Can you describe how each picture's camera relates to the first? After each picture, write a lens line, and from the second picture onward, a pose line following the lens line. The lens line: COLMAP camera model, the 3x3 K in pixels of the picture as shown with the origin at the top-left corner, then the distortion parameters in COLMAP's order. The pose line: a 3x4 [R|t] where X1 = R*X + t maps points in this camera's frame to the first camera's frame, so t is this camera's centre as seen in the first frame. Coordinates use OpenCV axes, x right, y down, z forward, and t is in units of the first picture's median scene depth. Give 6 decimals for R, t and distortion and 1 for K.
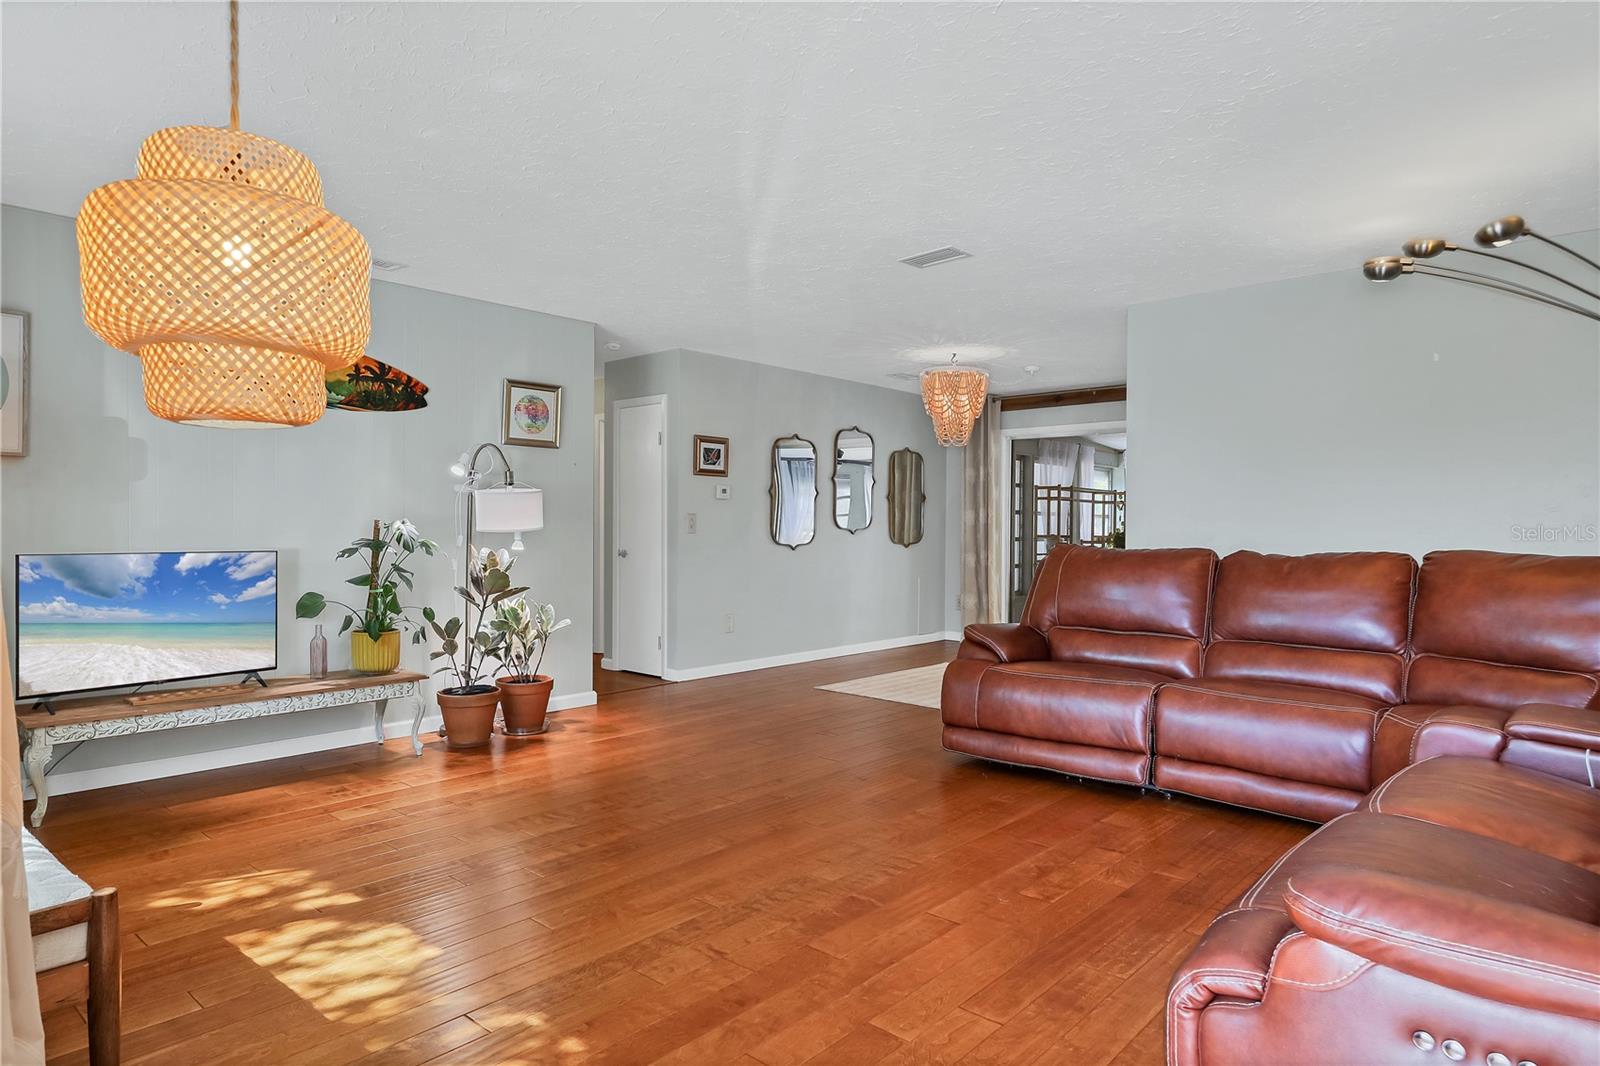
lens RADIAL K [[915.0, 0, 797.1], [0, 915.0, 529.9], [0, 0, 1]] dist [0.022242, 0.000470]
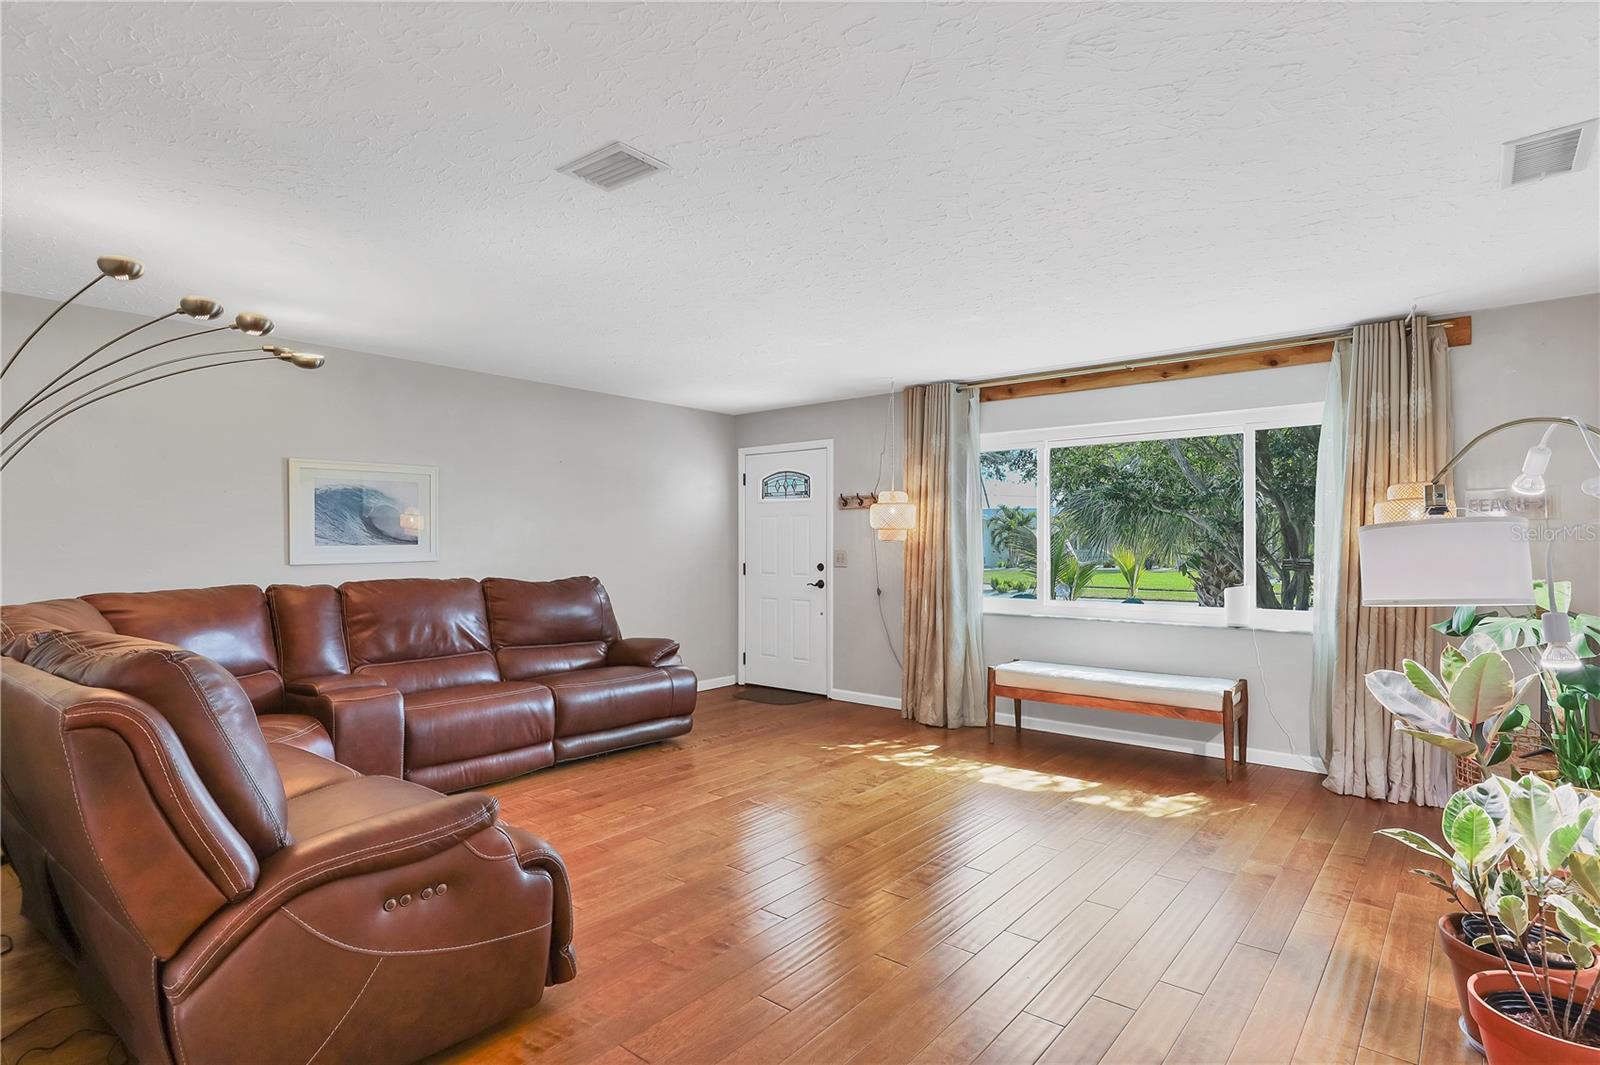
lens RADIAL K [[823.9, 0, 799.8], [0, 823.9, 536.2], [0, 0, 1]] dist [0.002247, -0.000058]
pose [[-0.999046, -0.001506, -0.043650, 0.067122], [-0.001965, 0.999943, 0.010480, -0.073657], [0.043631, 0.010556, -0.998992, 2.483571]]
